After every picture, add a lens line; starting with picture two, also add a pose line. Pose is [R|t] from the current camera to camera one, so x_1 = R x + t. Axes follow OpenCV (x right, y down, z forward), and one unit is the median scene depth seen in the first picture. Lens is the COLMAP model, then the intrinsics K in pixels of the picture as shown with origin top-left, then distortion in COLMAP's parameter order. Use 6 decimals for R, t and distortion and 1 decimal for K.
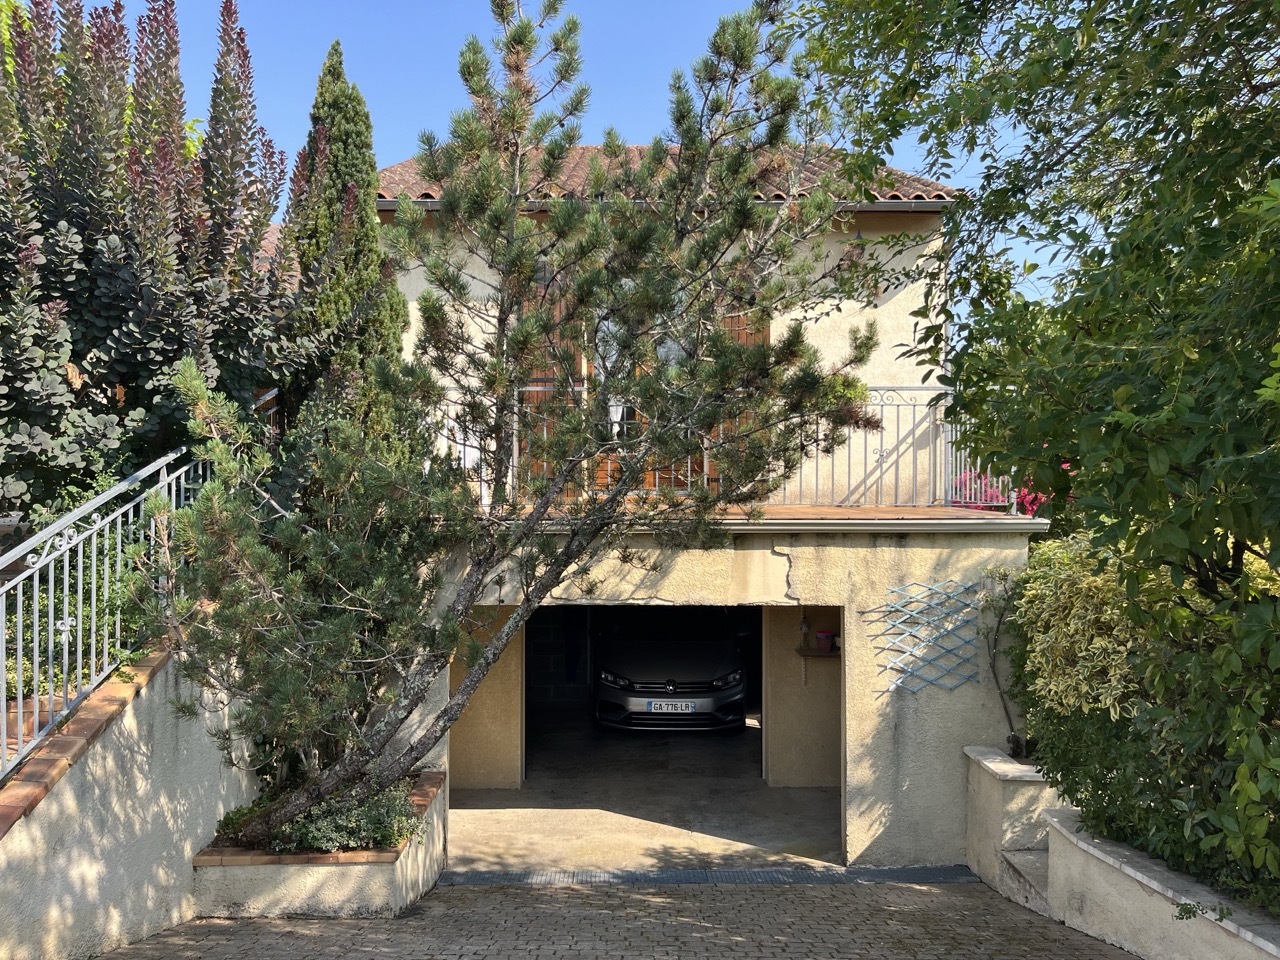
lens RADIAL K [[968.9, 0, 642.1], [0, 968.9, 477.4], [0, 0, 1]] dist [0.041141, -0.040672]
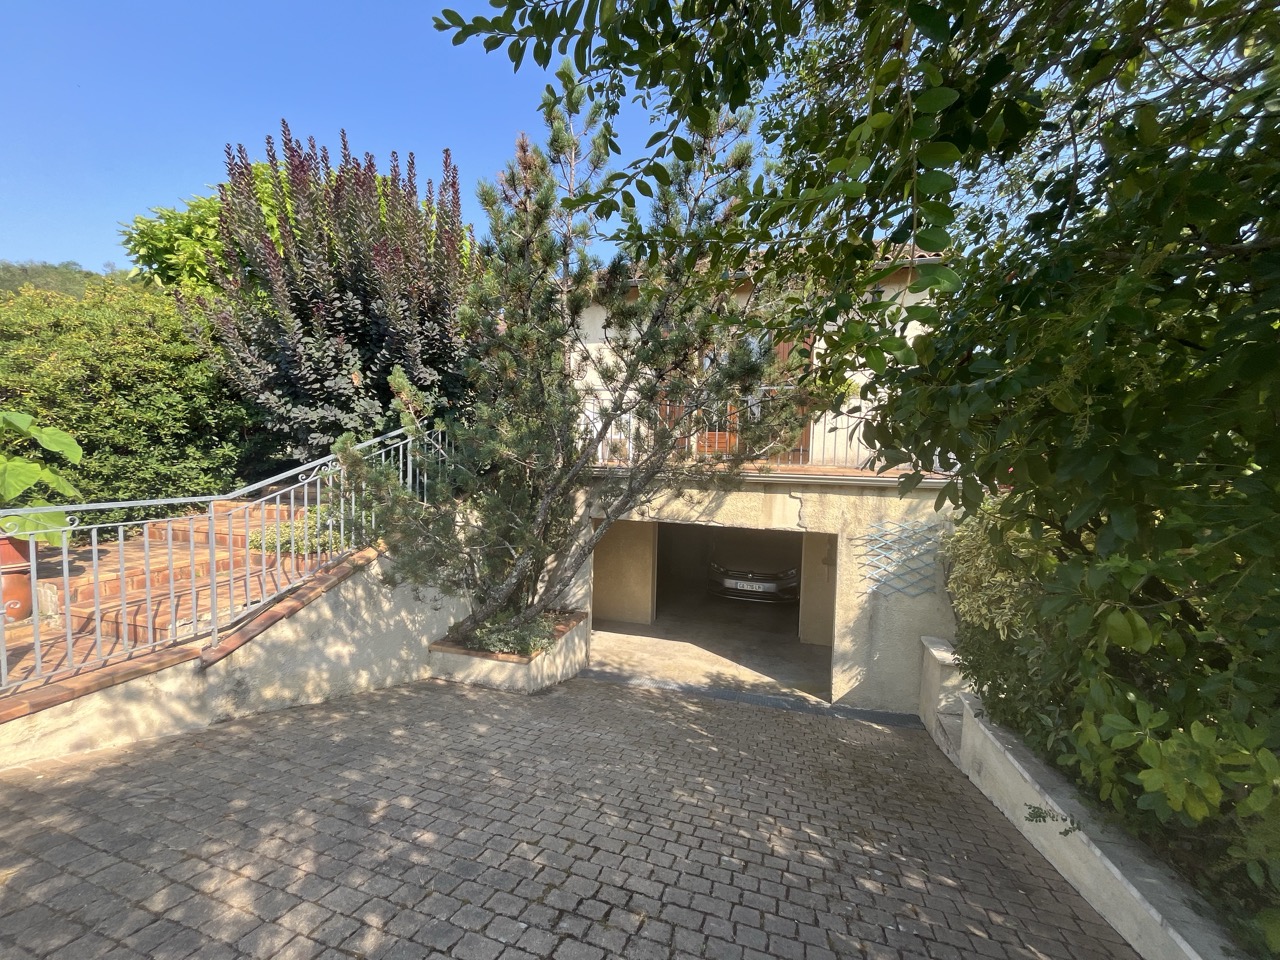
lens RADIAL K [[517.1, 0, 641.5], [0, 517.1, 477.7], [0, 0, 1]] dist [-0.001598, 0.000129]
pose [[0.956865, 0.038168, -0.288015, 0.153704], [-0.023873, 0.998310, 0.052985, 0.011796], [0.289551, -0.043823, 0.956159, 0.167052]]
